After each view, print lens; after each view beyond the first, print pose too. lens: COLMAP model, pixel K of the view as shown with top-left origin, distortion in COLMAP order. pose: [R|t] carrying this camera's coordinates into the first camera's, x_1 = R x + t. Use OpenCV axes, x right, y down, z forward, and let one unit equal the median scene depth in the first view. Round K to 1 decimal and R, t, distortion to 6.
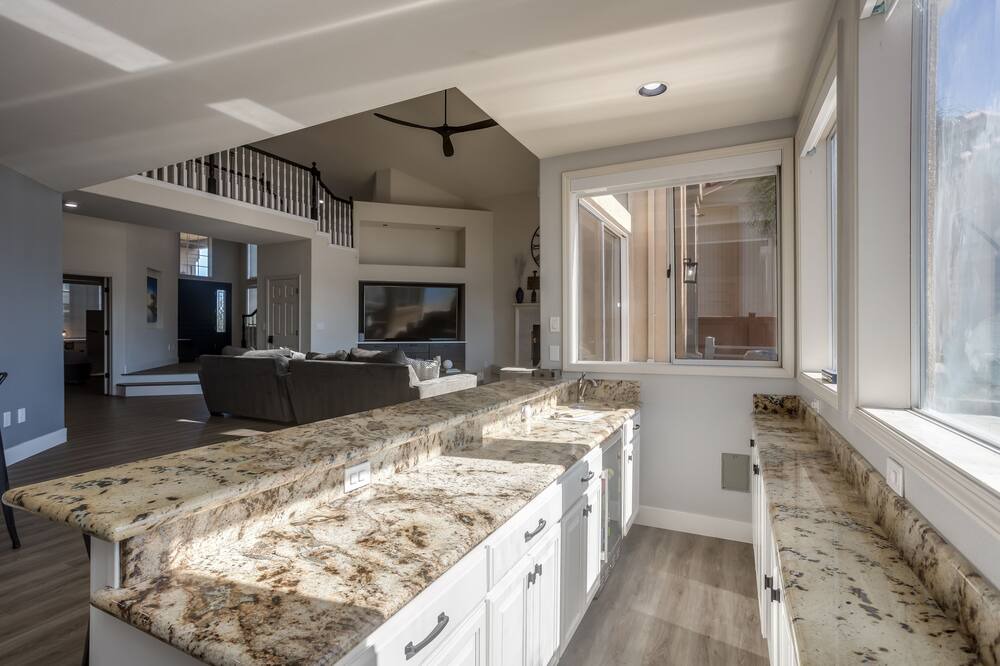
lens RADIAL K [[474.5, 0, 503.8], [0, 474.5, 327.5], [0, 0, 1]] dist [-0.022618, 0.000170]
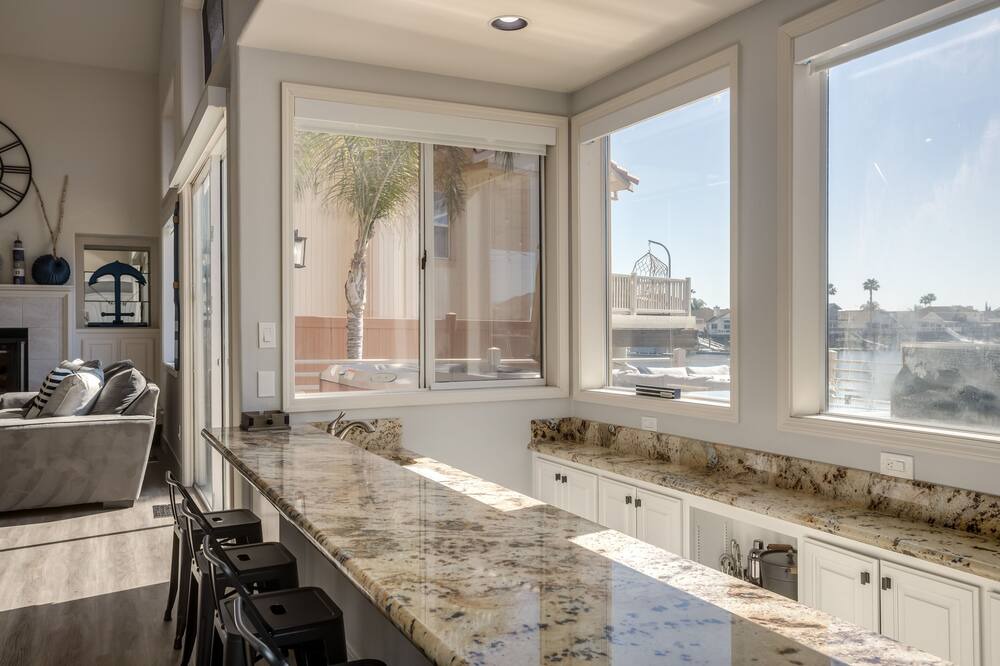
lens RADIAL K [[772.8, 0, 499.0], [0, 772.8, 336.2], [0, 0, 1]] dist [0.024035, 0.003212]
pose [[0.605399, -0.003536, 0.795914, -0.594209], [-0.004098, 0.999963, 0.007559, -0.015509], [-0.795911, -0.007837, 0.605363, 0.239531]]
